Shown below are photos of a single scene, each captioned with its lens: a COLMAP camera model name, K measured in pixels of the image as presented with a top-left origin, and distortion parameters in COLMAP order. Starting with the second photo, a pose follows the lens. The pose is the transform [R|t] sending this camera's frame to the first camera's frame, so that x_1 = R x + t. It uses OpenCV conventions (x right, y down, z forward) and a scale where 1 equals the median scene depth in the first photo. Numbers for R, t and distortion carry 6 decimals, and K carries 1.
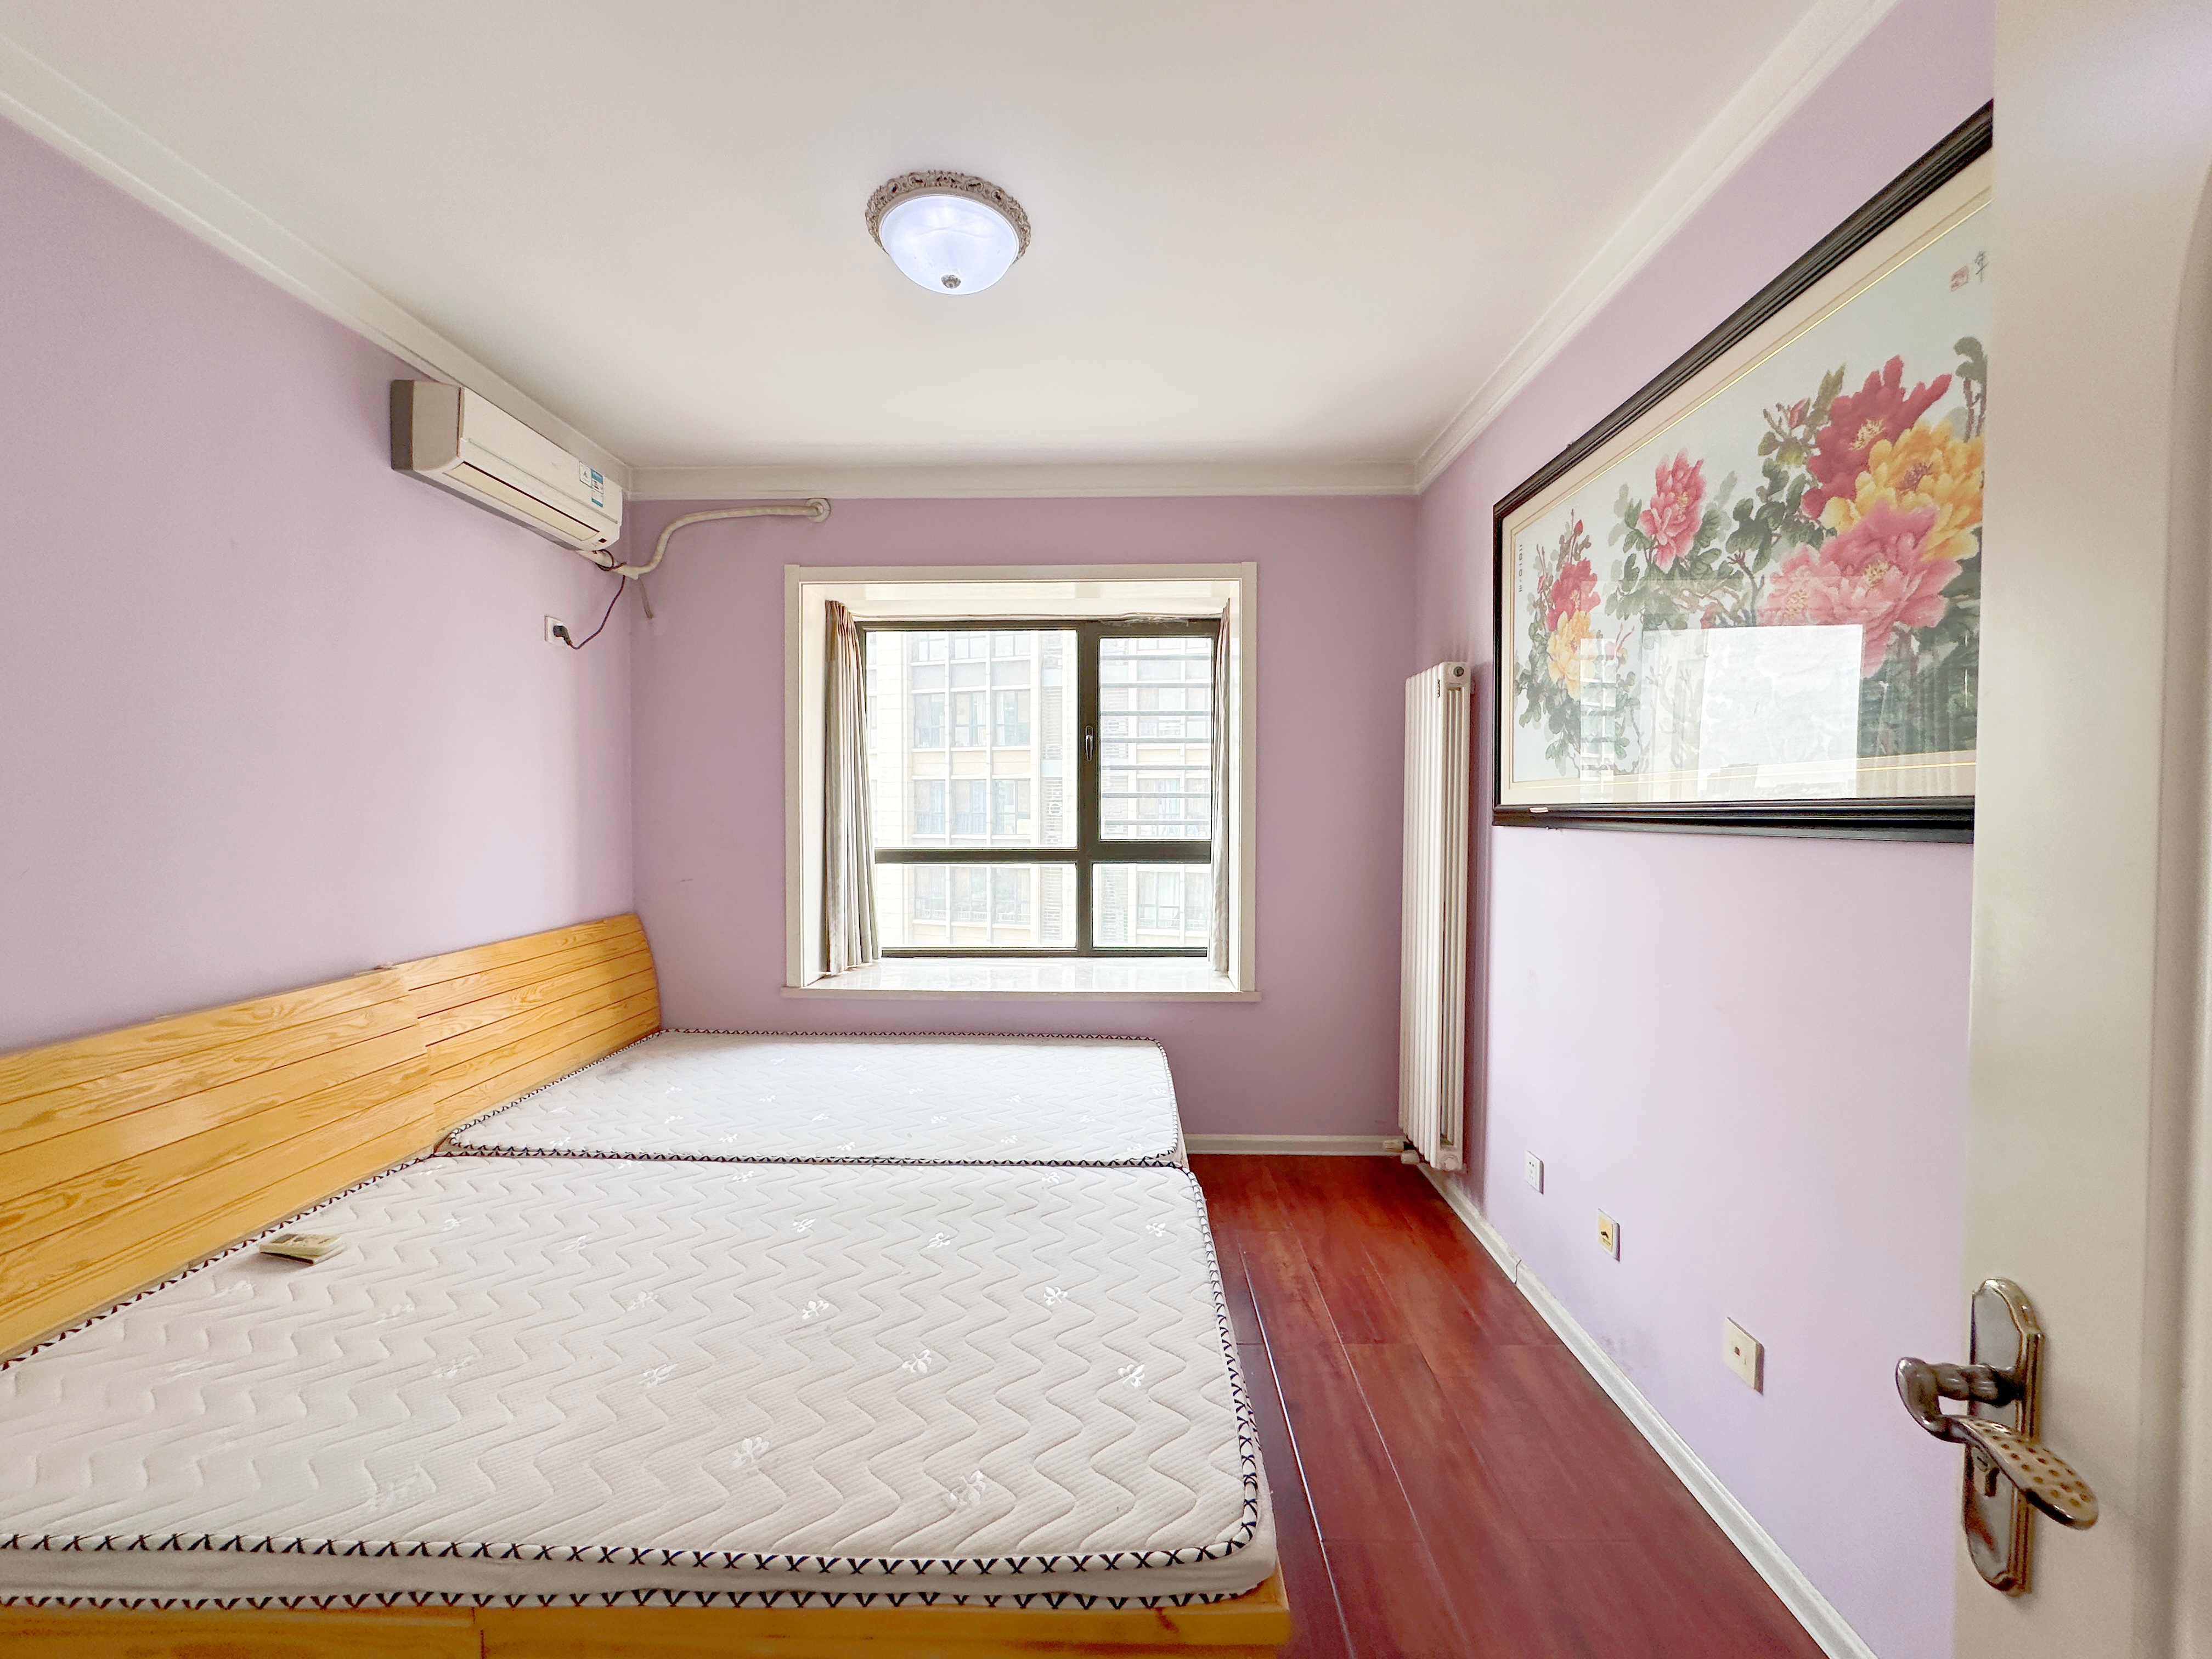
lens RADIAL K [[891.8, 0, 1108.7], [0, 891.8, 822.1], [0, 0, 1]] dist [-0.002249, -0.000234]
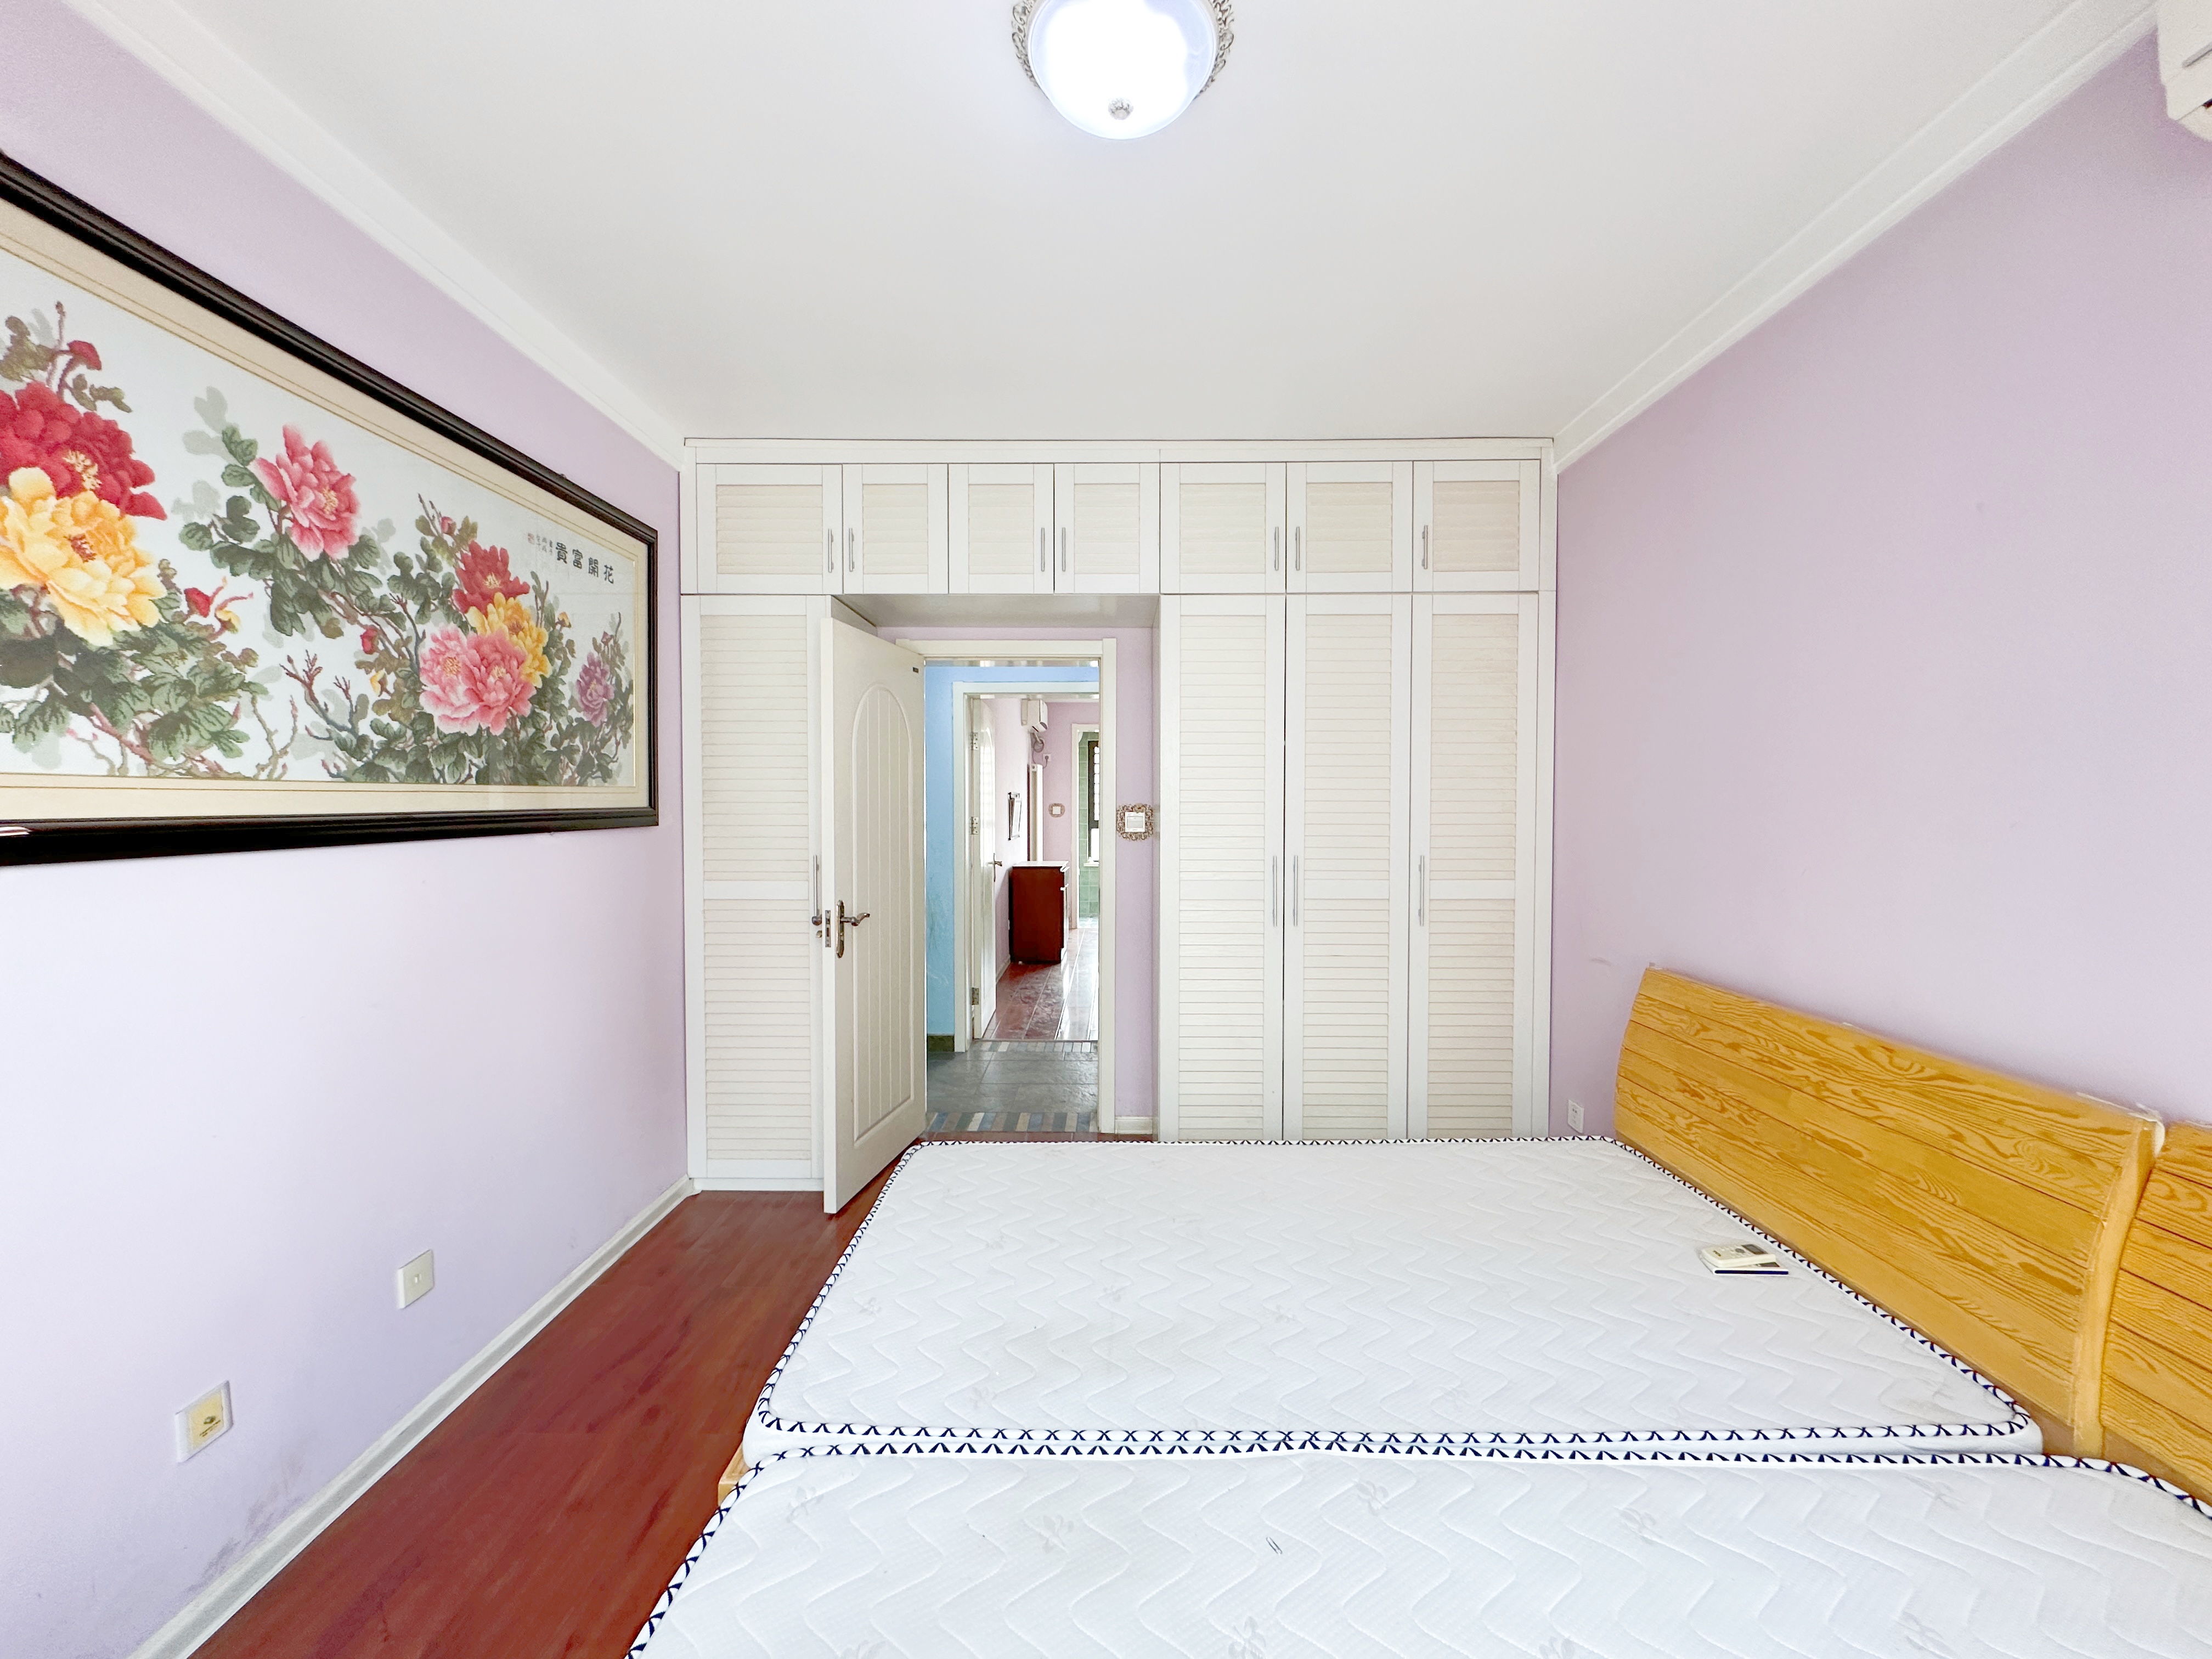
lens RADIAL K [[891.8, 0, 1100.7], [0, 891.8, 820.7], [0, 0, 1]] dist [-0.002249, -0.000234]
pose [[-0.999982, -0.002781, 0.005358, -0.202498], [-0.002579, 0.999301, 0.037289, -0.057391], [-0.005458, 0.037274, -0.999290, 2.124800]]
